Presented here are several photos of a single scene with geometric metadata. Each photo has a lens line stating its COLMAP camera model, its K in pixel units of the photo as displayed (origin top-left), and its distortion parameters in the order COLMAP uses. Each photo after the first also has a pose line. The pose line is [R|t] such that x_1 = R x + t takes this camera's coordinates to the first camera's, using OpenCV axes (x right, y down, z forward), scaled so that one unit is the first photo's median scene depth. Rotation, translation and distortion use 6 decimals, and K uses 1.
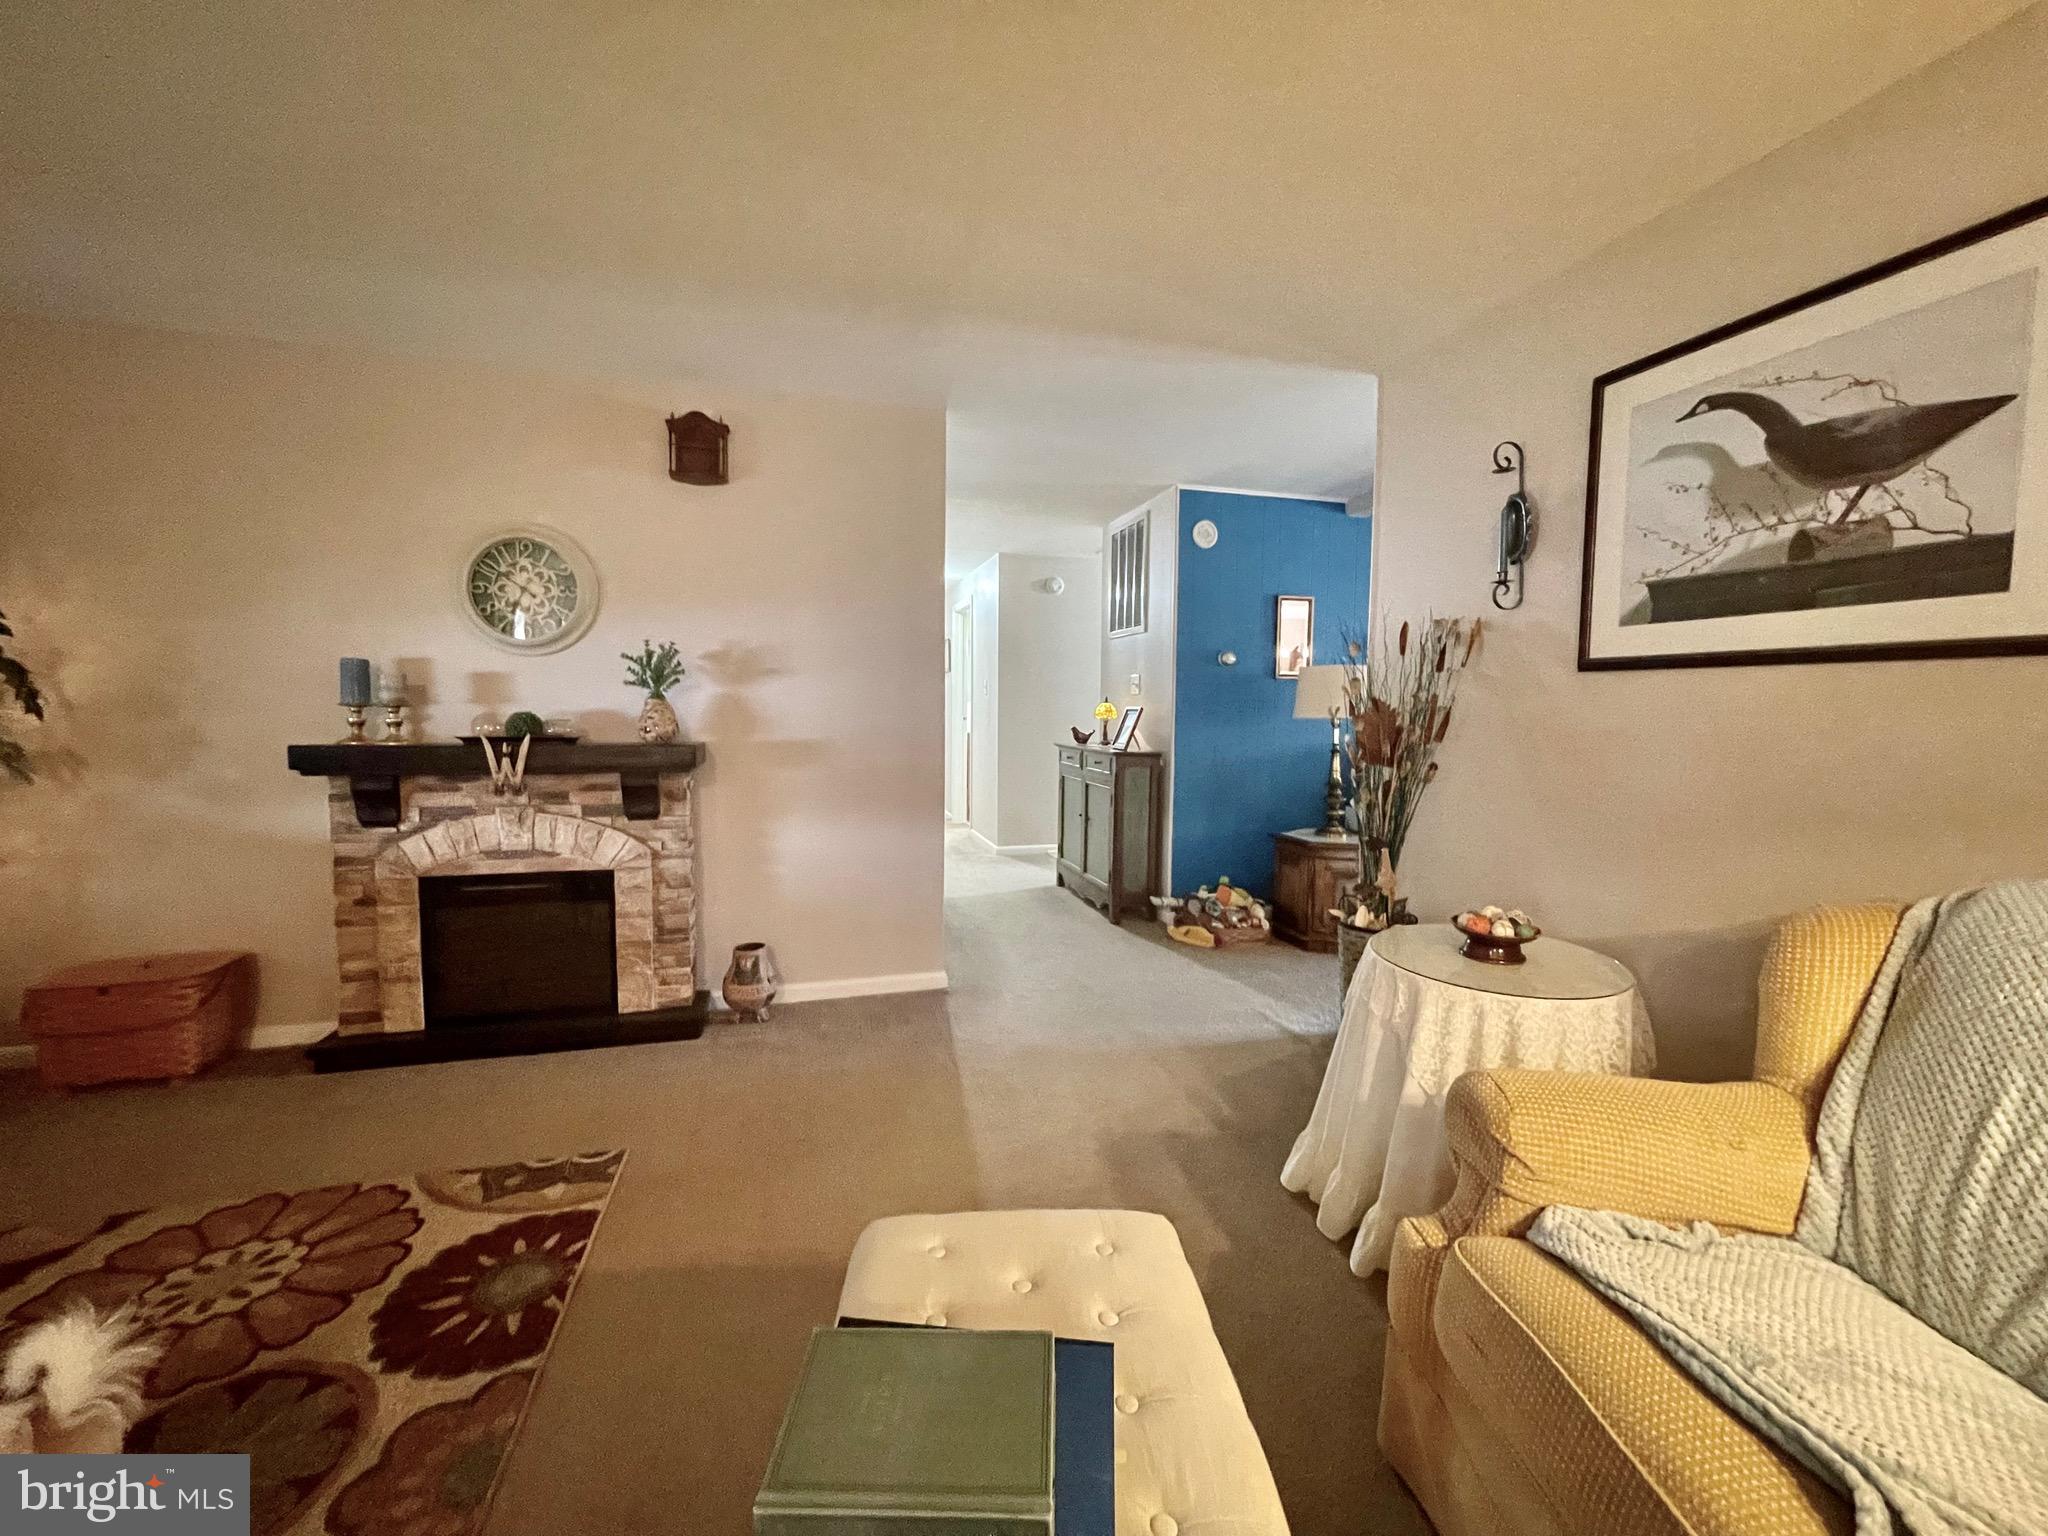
lens RADIAL K [[826.3, 0, 1024.0], [0, 826.3, 768.0], [0, 0, 1]] dist [-0.001029, -0.000298]
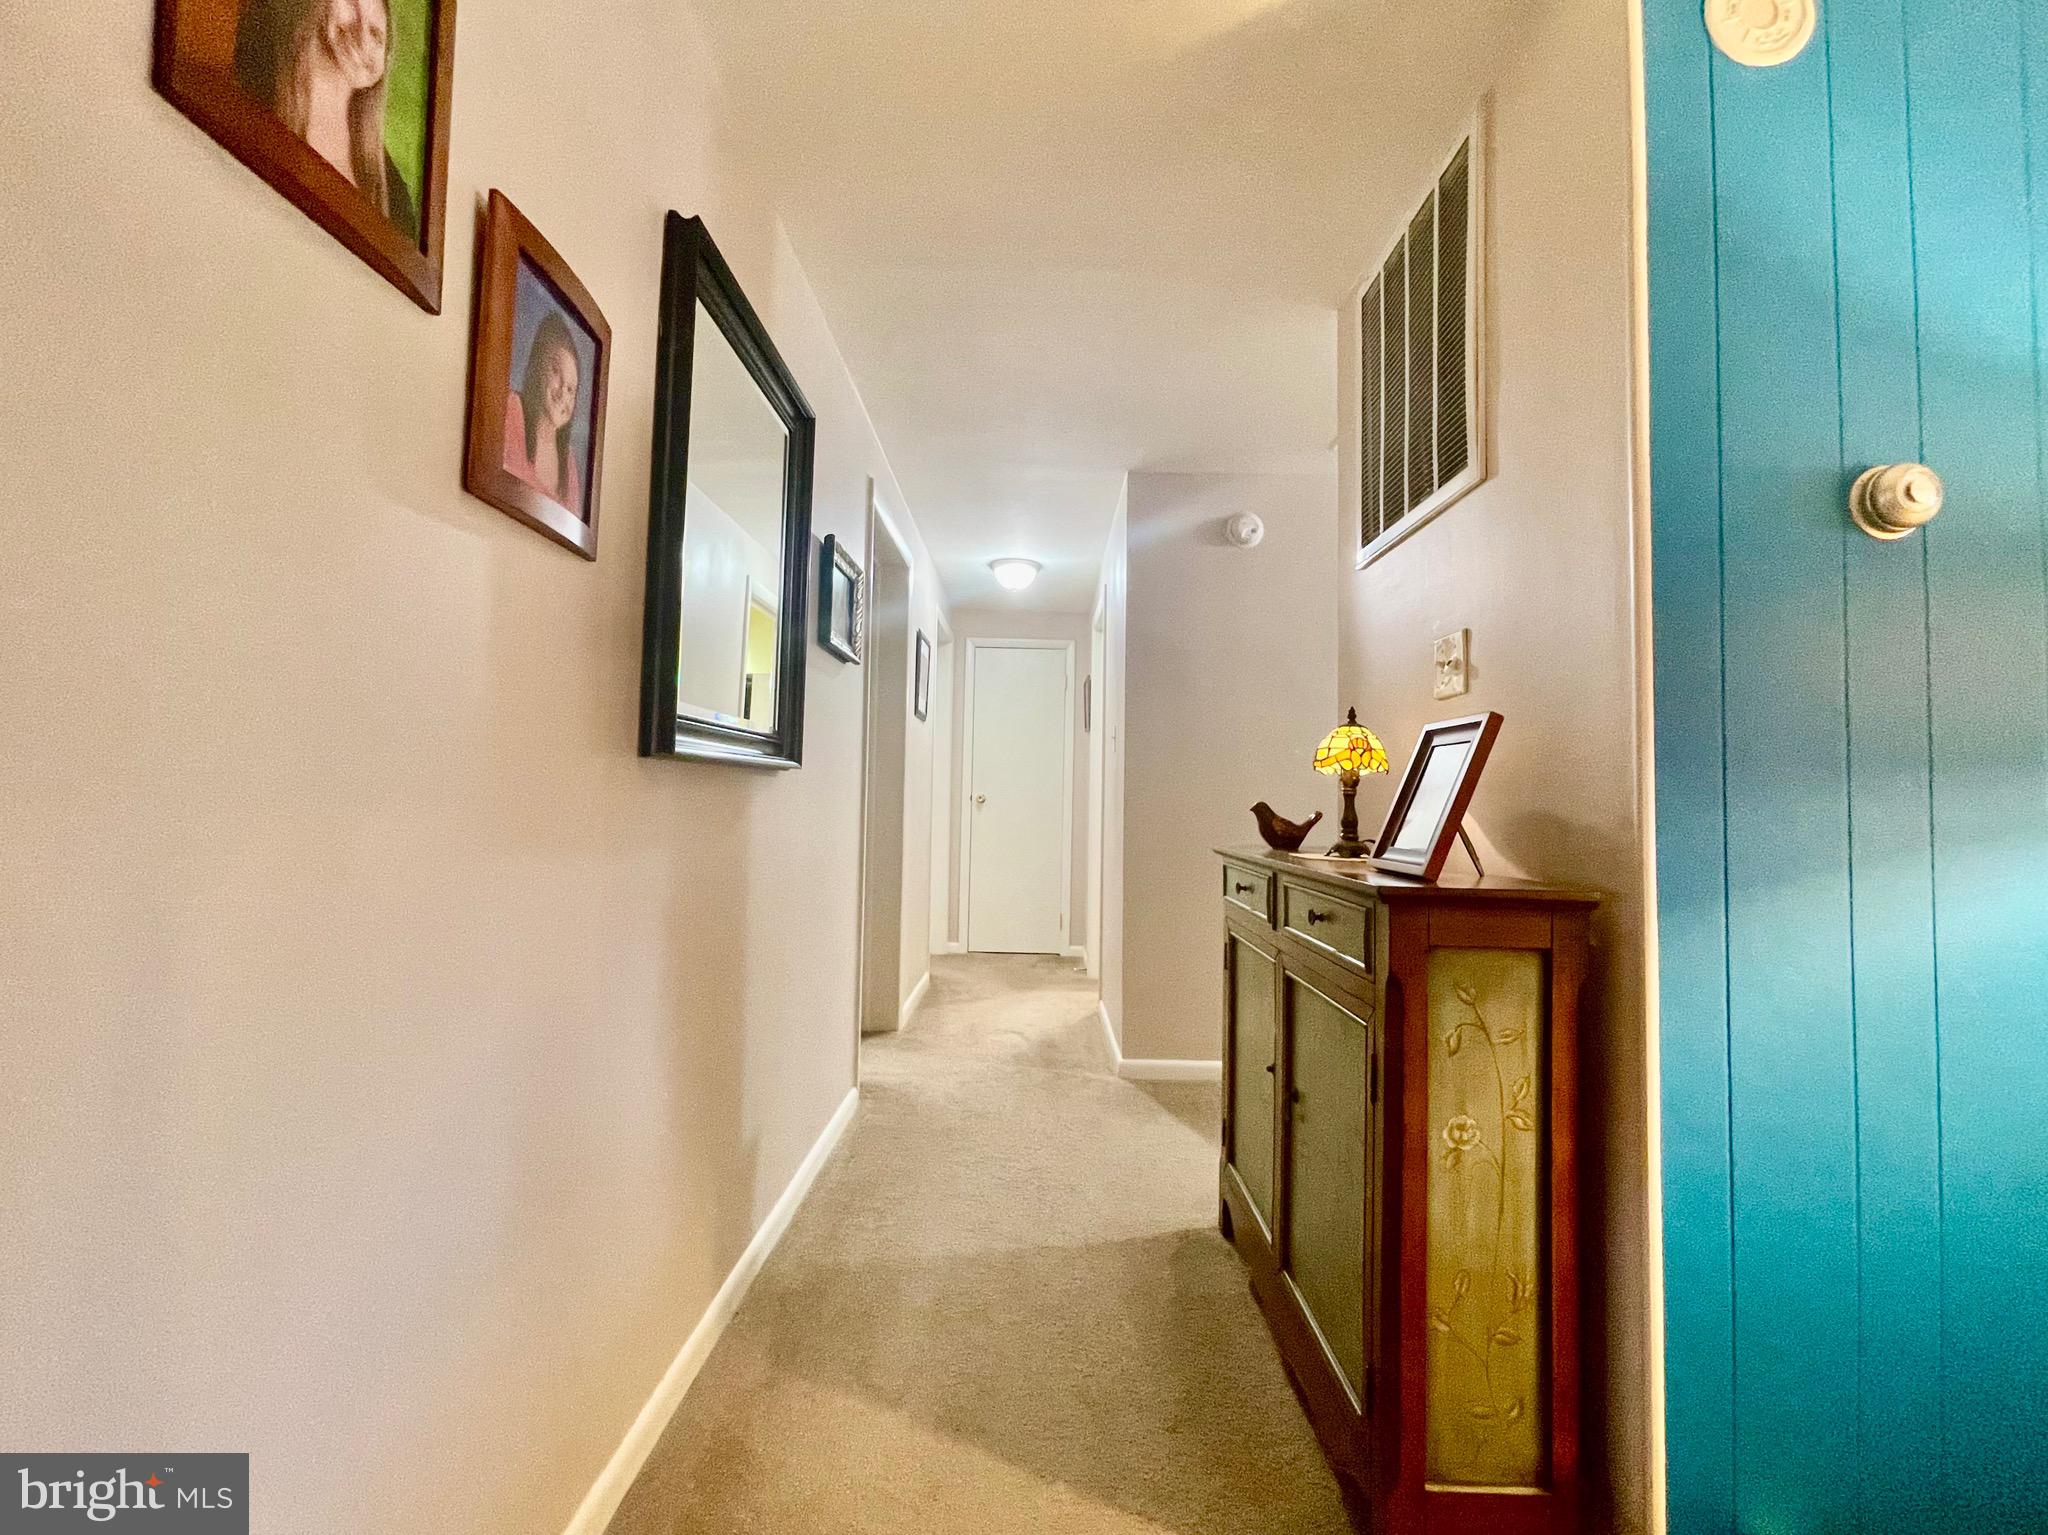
lens RADIAL K [[826.3, 0, 1024.0], [0, 826.3, 767.5], [0, 0, 1]] dist [-0.001029, -0.000298]
pose [[0.957831, -0.003316, -0.287313, 0.067791], [-0.030965, 0.992919, -0.114689, -0.020887], [0.285659, 0.118749, 0.950946, 0.640273]]
